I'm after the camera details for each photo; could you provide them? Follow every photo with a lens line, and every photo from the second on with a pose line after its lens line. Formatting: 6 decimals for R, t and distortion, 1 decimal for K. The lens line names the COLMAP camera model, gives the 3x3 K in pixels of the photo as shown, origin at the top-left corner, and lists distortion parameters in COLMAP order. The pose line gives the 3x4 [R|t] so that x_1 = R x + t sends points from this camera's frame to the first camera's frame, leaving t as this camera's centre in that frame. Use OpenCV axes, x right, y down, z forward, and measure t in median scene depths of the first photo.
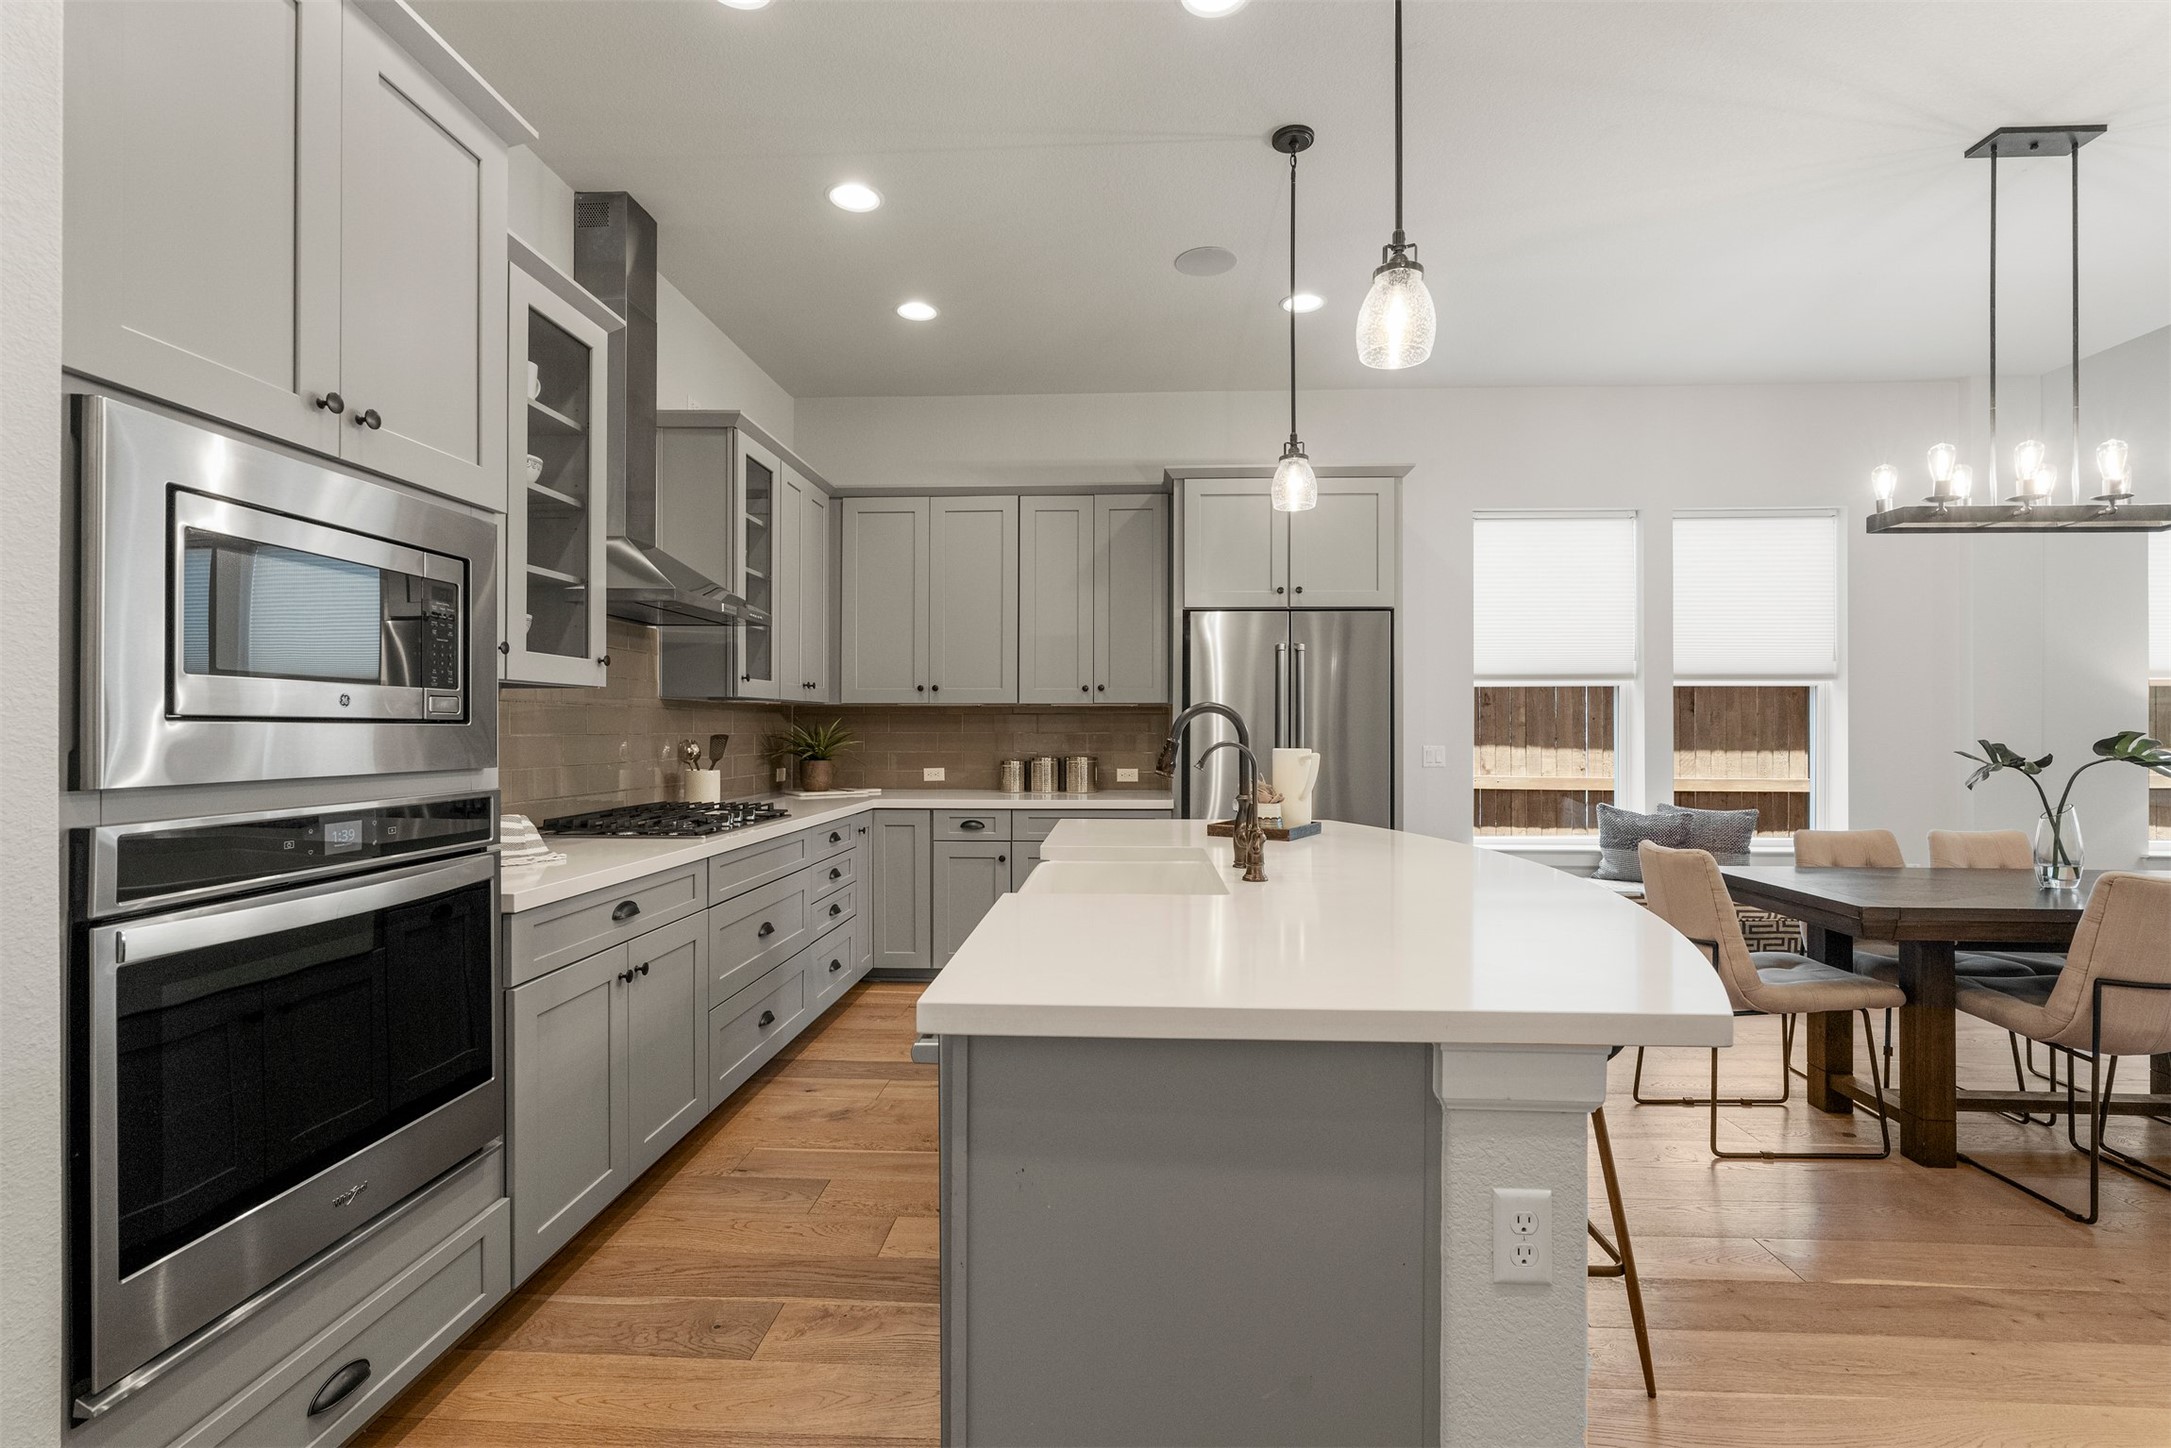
lens RADIAL K [[979.7, 0, 1085.5], [0, 979.7, 724.0], [0, 0, 1]] dist [0.000621, -0.000215]
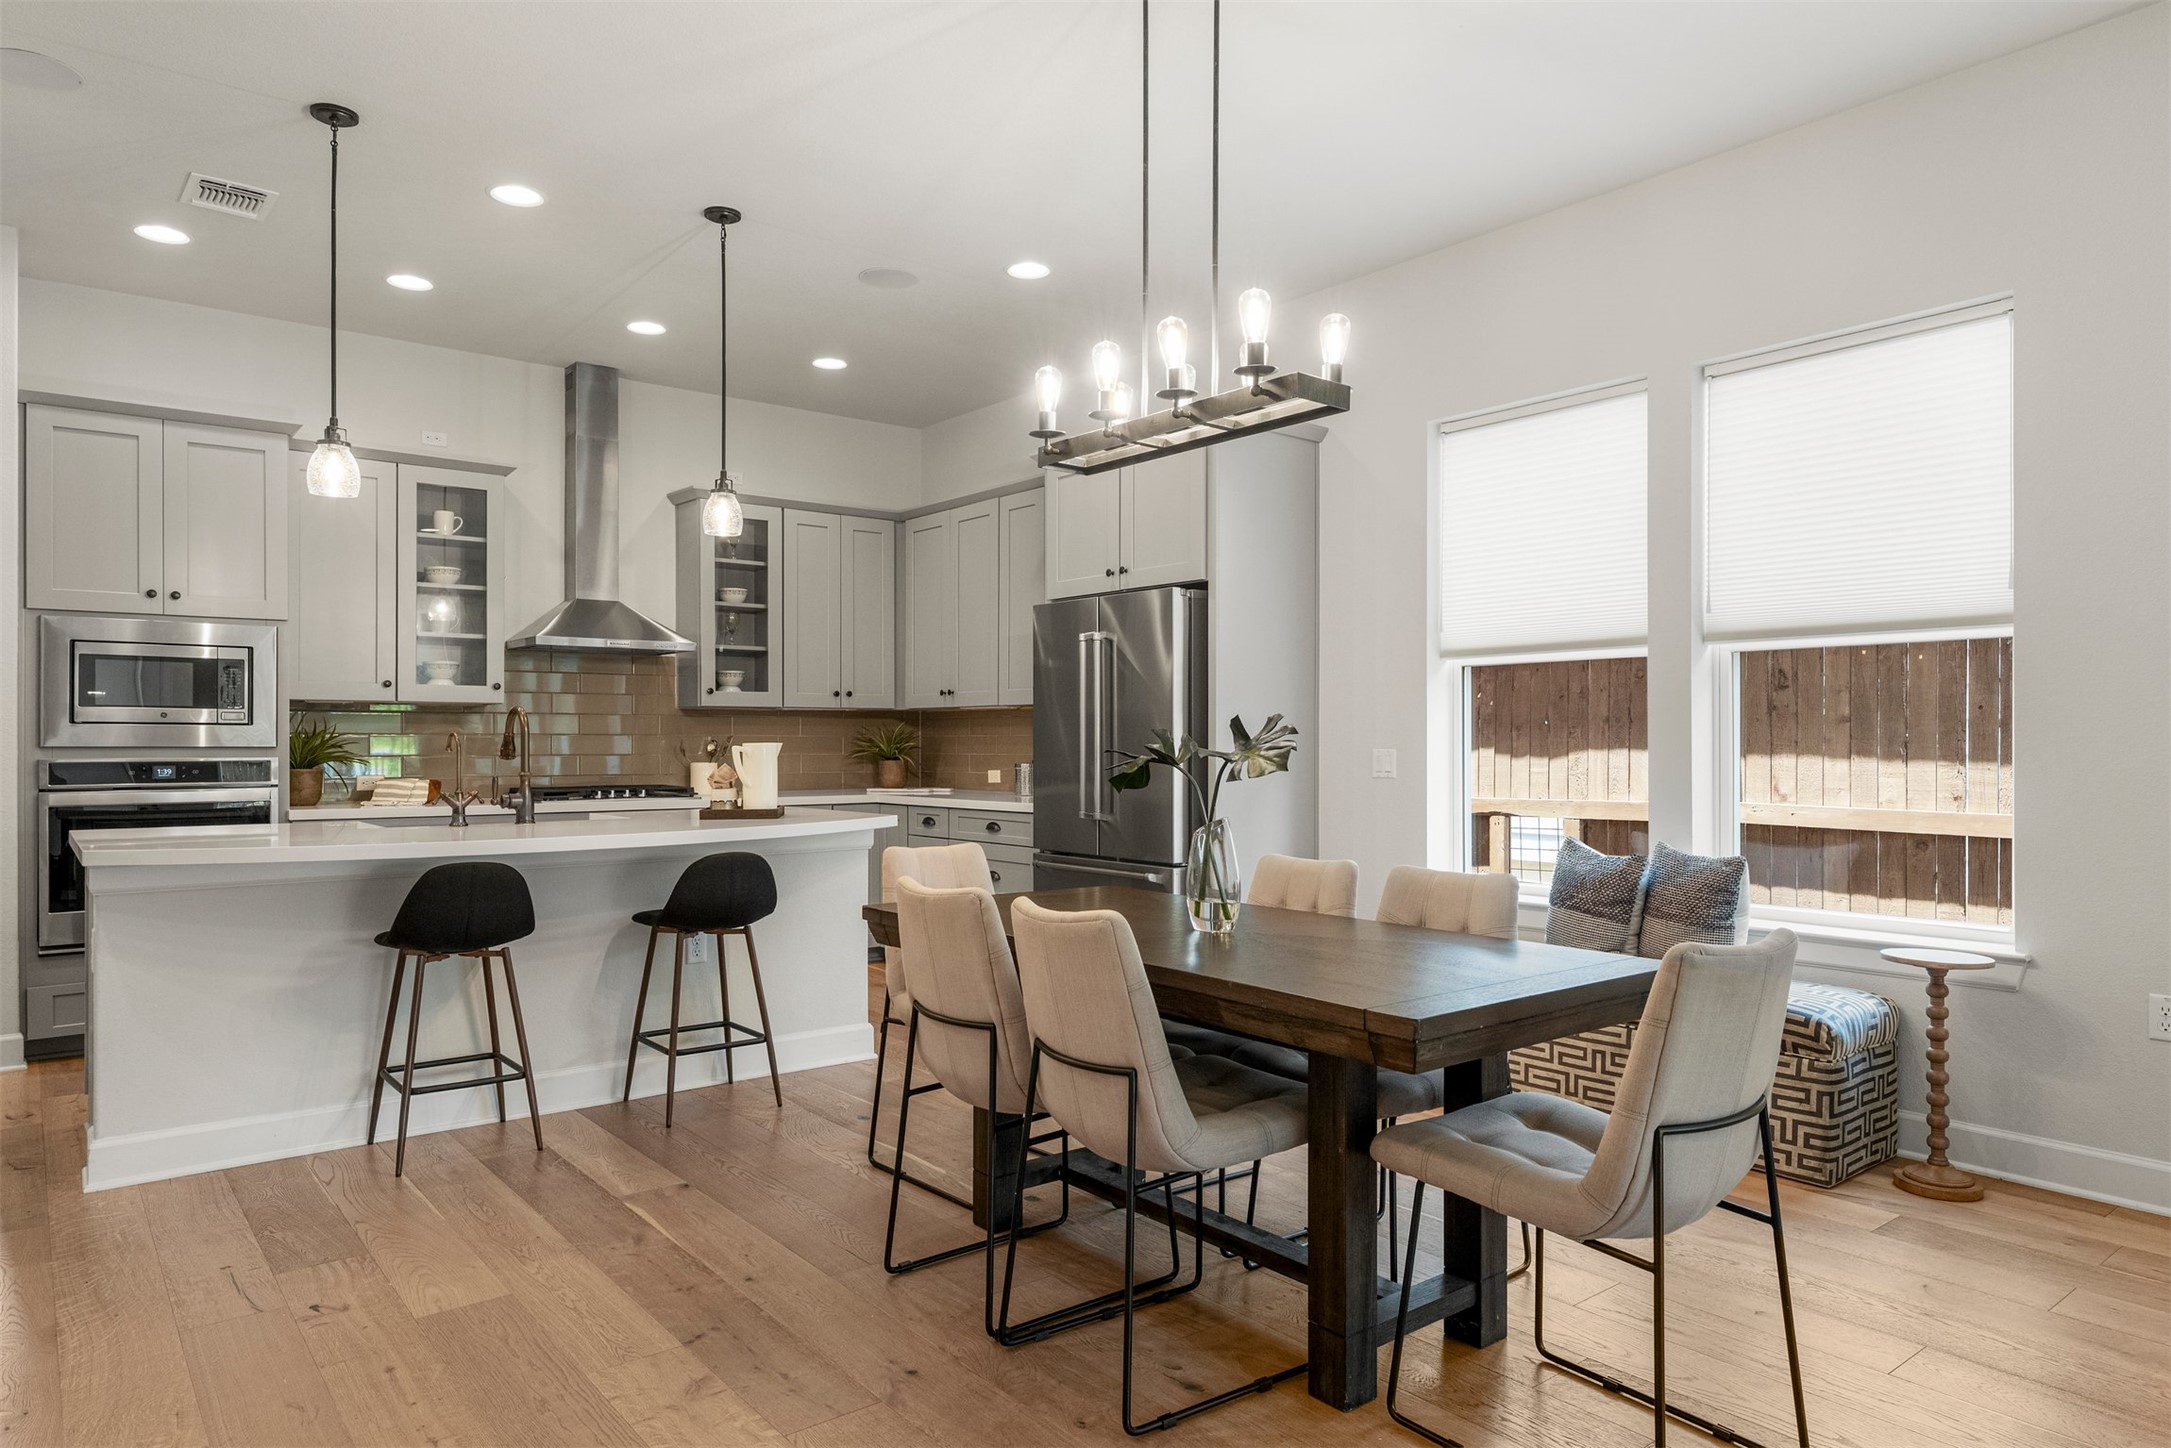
lens RADIAL K [[1326.0, 0, 1079.9], [0, 1326.0, 742.8], [0, 0, 1]] dist [-0.000159, 0.000239]
pose [[0.663741, -0.000819, -0.747962, 1.166722], [0.004261, 0.999987, 0.002687, 0.016474], [0.747950, -0.004971, 0.663736, 0.192323]]
